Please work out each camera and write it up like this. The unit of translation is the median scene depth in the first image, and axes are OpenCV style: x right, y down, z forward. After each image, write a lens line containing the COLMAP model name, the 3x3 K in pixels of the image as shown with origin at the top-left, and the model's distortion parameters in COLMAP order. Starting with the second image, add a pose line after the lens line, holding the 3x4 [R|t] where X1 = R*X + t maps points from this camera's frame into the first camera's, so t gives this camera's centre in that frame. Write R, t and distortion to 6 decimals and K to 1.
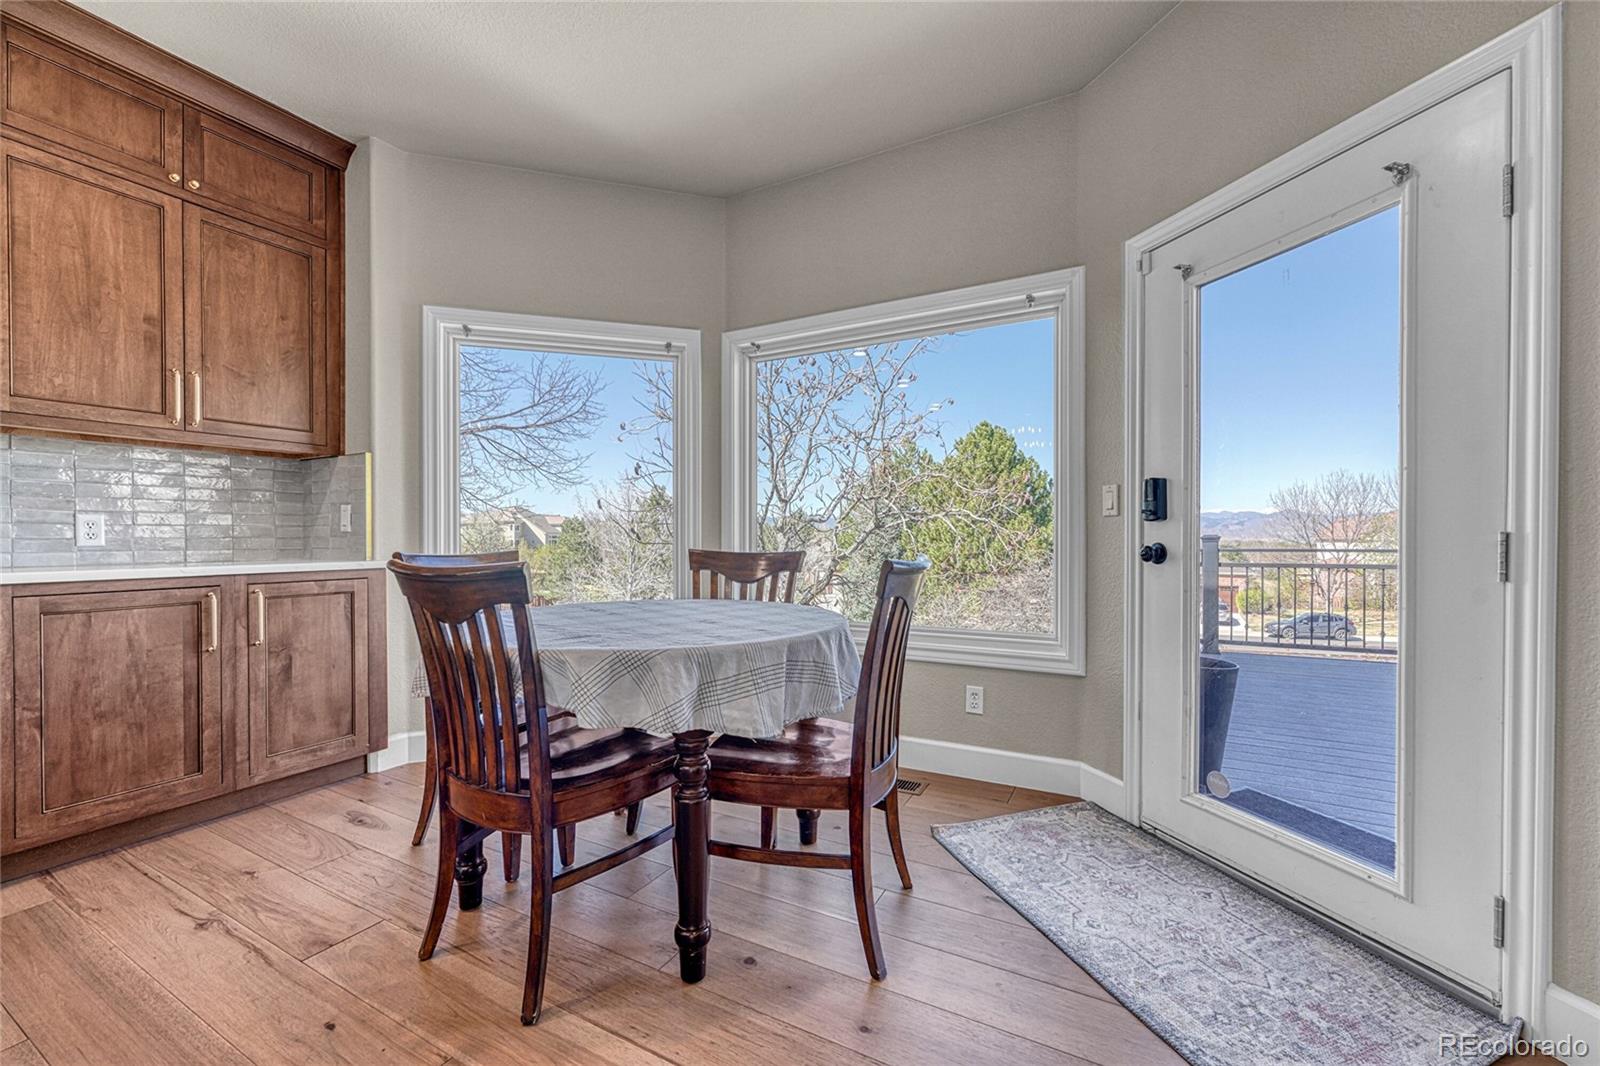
lens RADIAL K [[633.6, 0, 797.0], [0, 633.6, 541.3], [0, 0, 1]] dist [-0.002047, -0.000107]
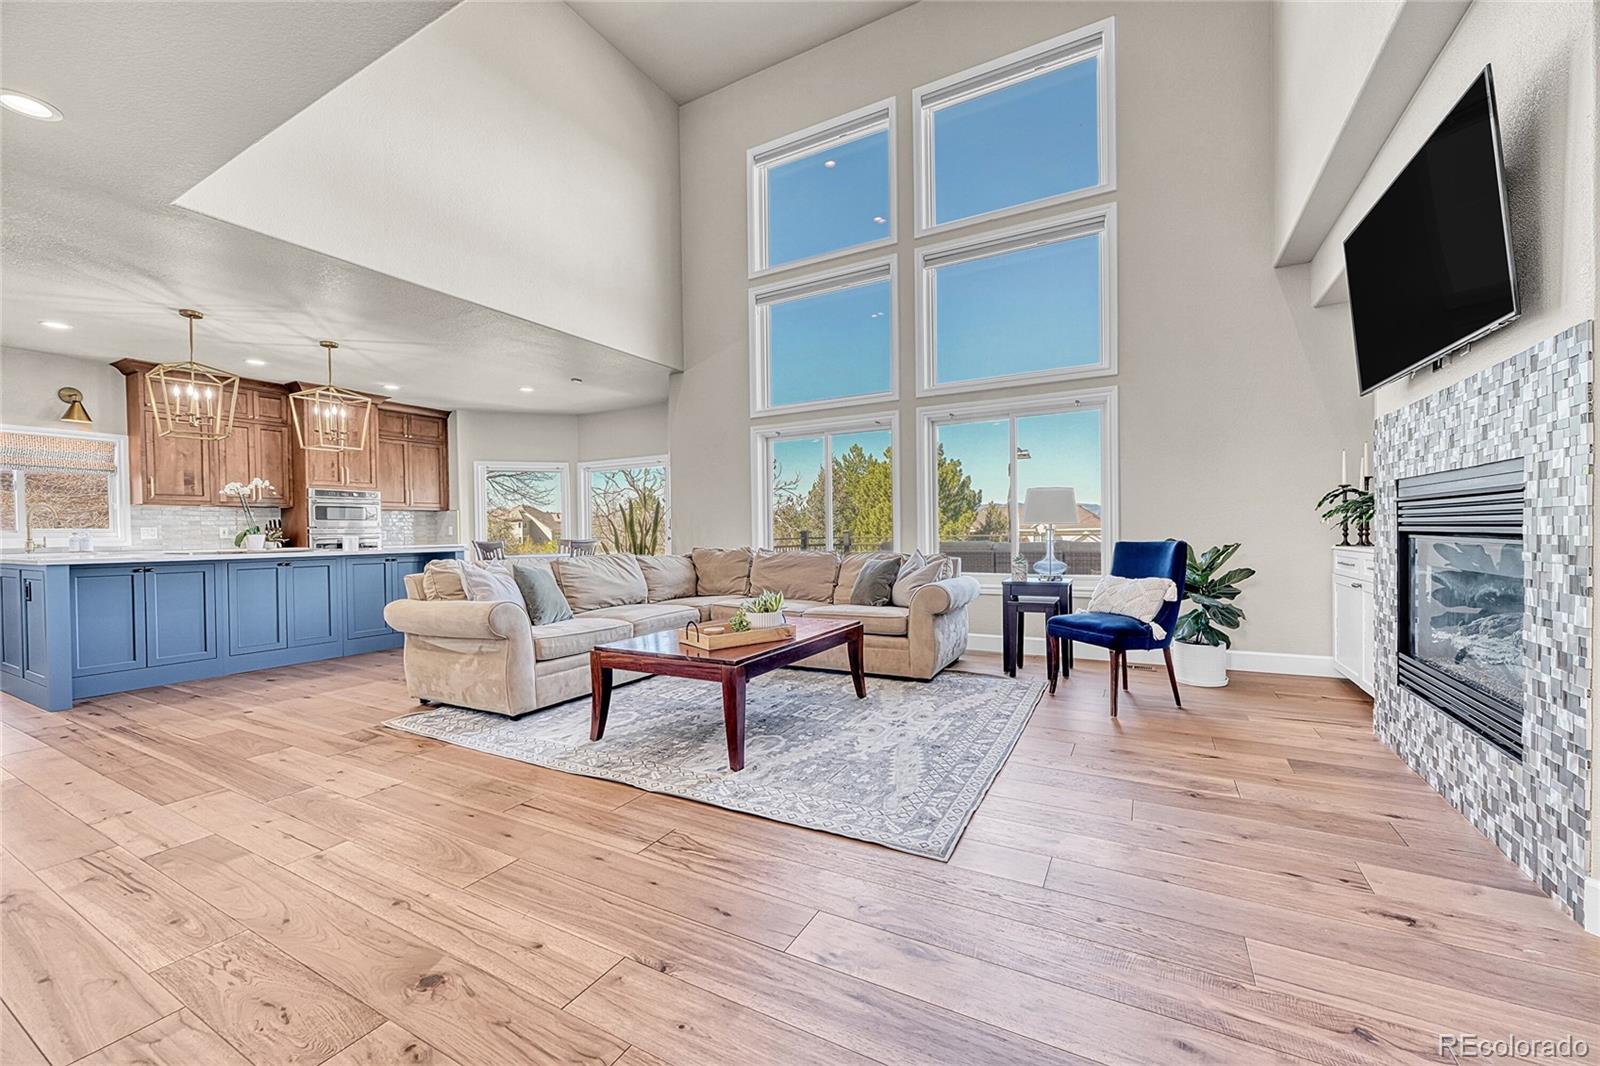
lens RADIAL K [[633.6, 0, 796.8], [0, 633.6, 539.8], [0, 0, 1]] dist [-0.002047, -0.000107]
pose [[0.999848, -0.012365, -0.012272, 1.190760], [0.012457, 0.999895, 0.007447, 0.007455], [0.012179, -0.007599, 0.999897, -2.424933]]
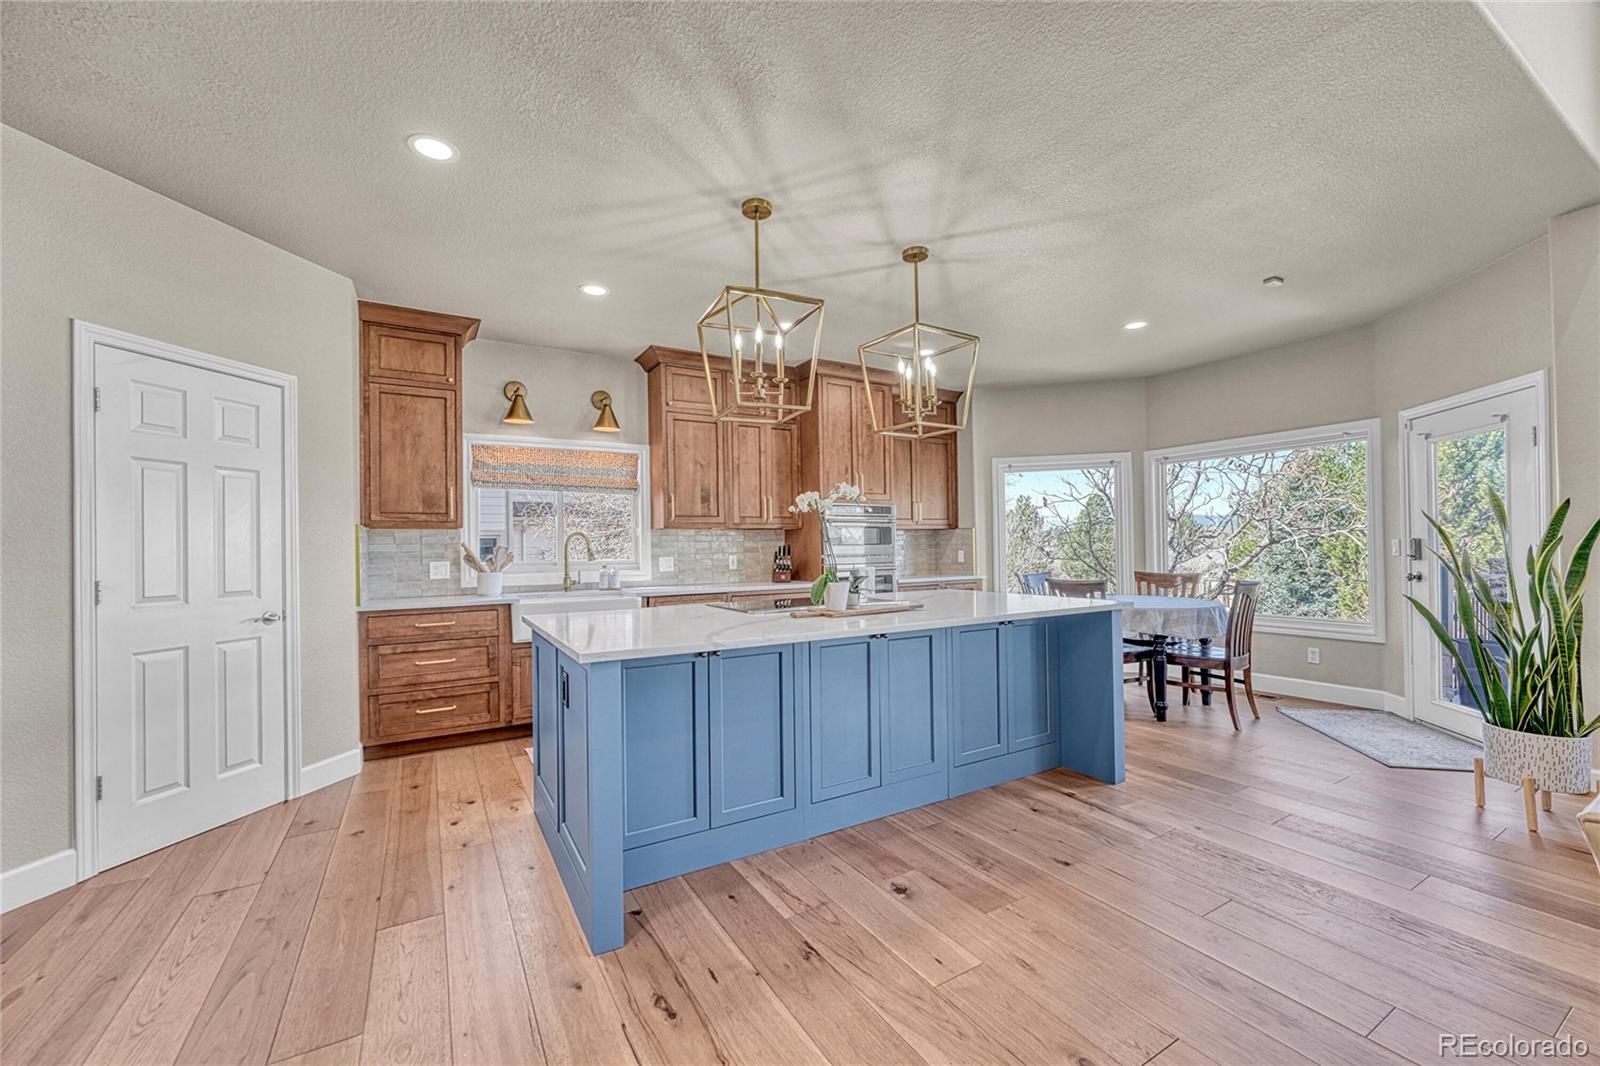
lens RADIAL K [[633.6, 0, 796.4], [0, 633.6, 541.4], [0, 0, 1]] dist [-0.002047, -0.000107]
pose [[0.855459, -0.016553, -0.517606, -0.047028], [0.011711, 0.999852, -0.012620, -0.077487], [0.517738, 0.004734, 0.855526, -1.436712]]
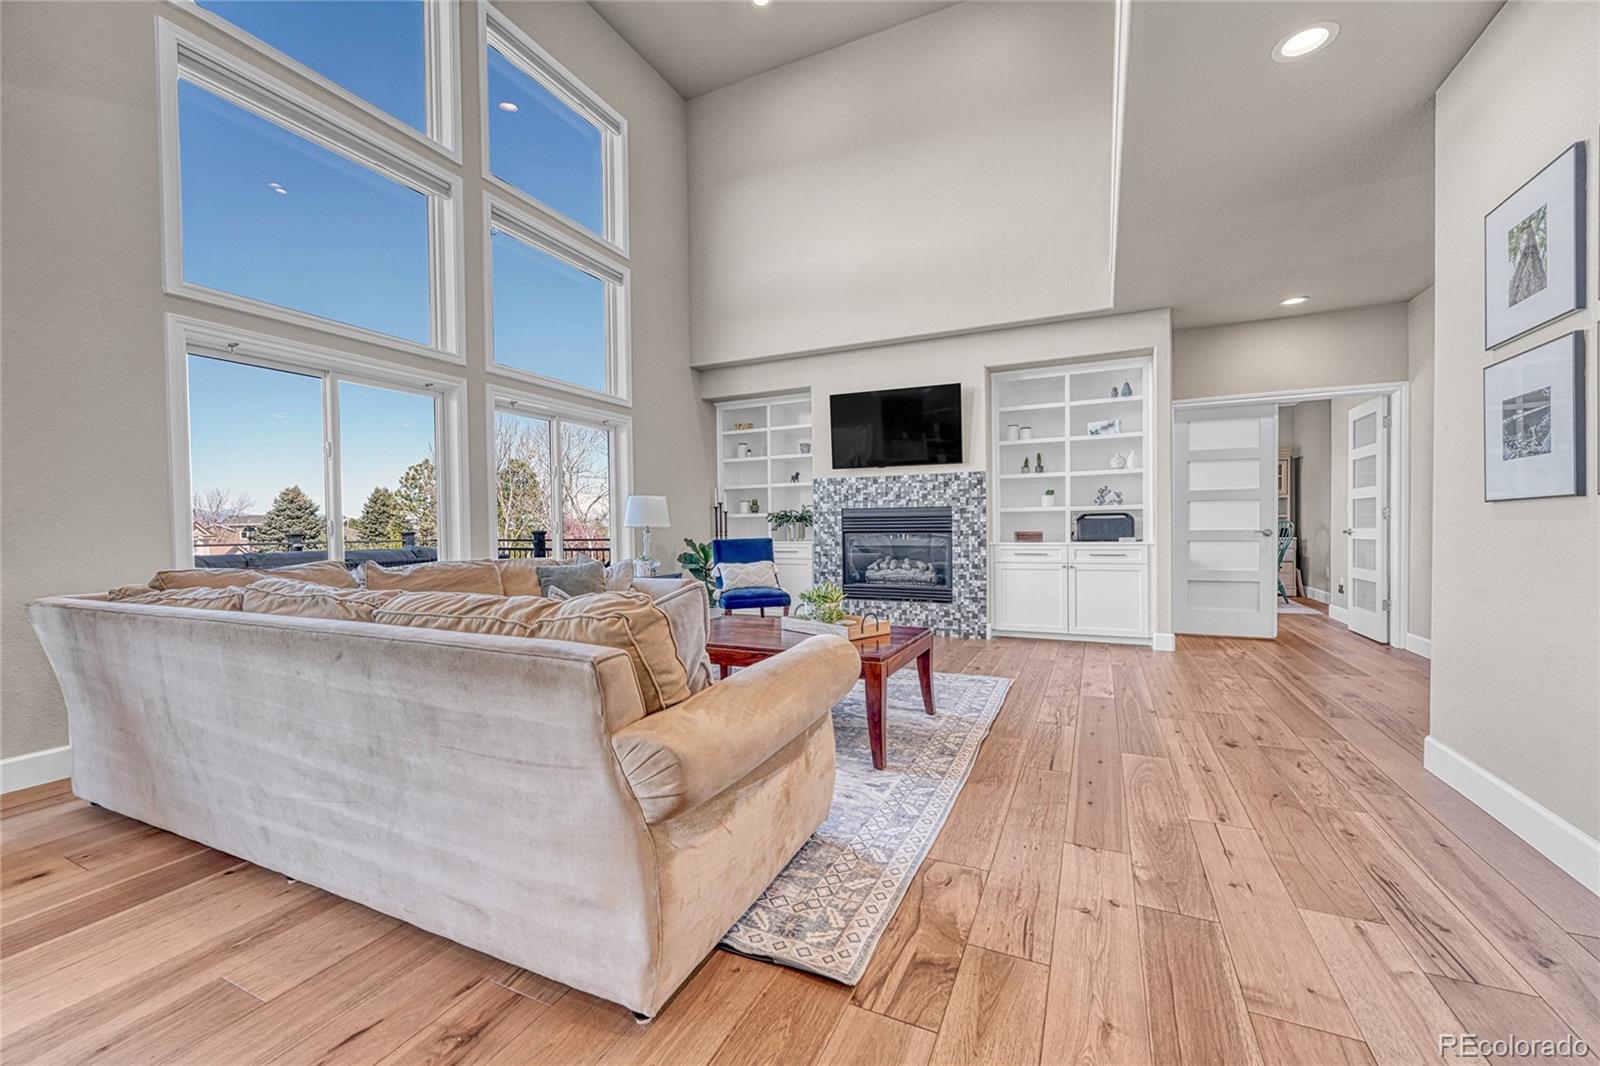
lens RADIAL K [[633.6, 0, 798.1], [0, 633.6, 541.7], [0, 0, 1]] dist [-0.002047, -0.000107]
pose [[-0.053984, -0.018224, 0.998375, -0.317531], [0.018126, 0.999651, 0.019227, 0.003046], [-0.998377, 0.019135, -0.053635, -0.954379]]
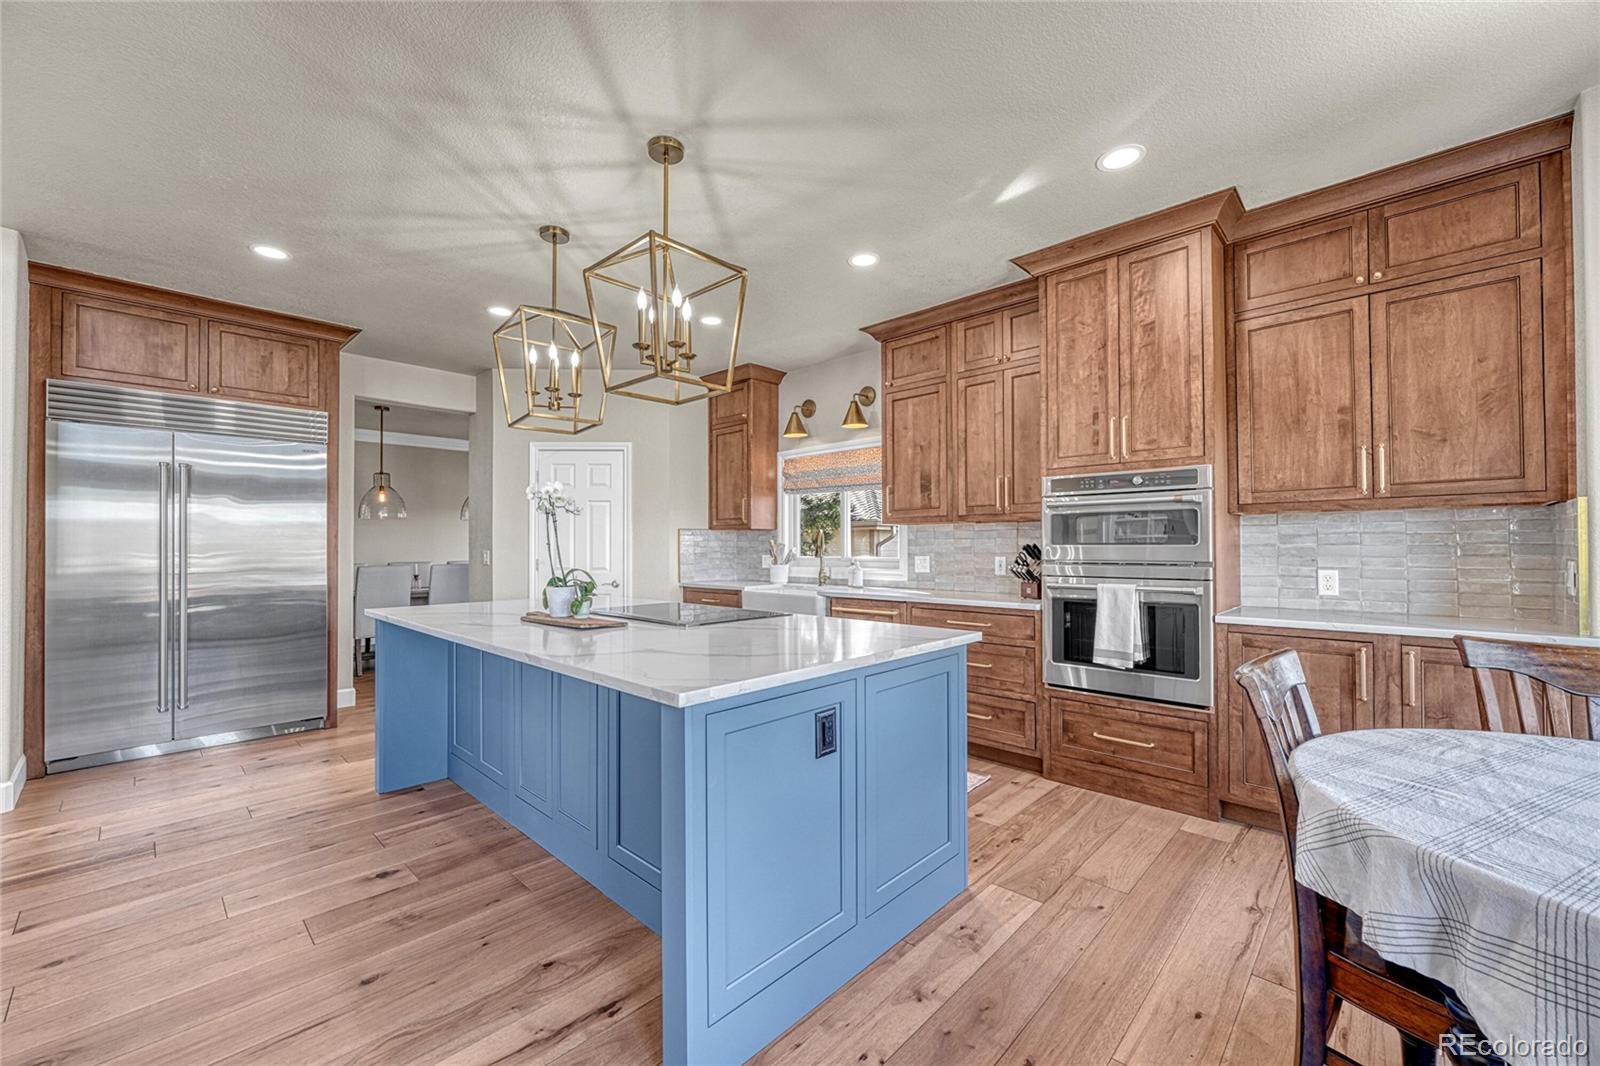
lens RADIAL K [[633.6, 0, 797.1], [0, 633.6, 539.9], [0, 0, 1]] dist [-0.002047, -0.000107]
pose [[-0.265610, -0.007976, -0.964048, 0.372460], [-0.000643, 0.999967, -0.008096, -0.089553], [0.964080, -0.001531, -0.265606, 0.305727]]
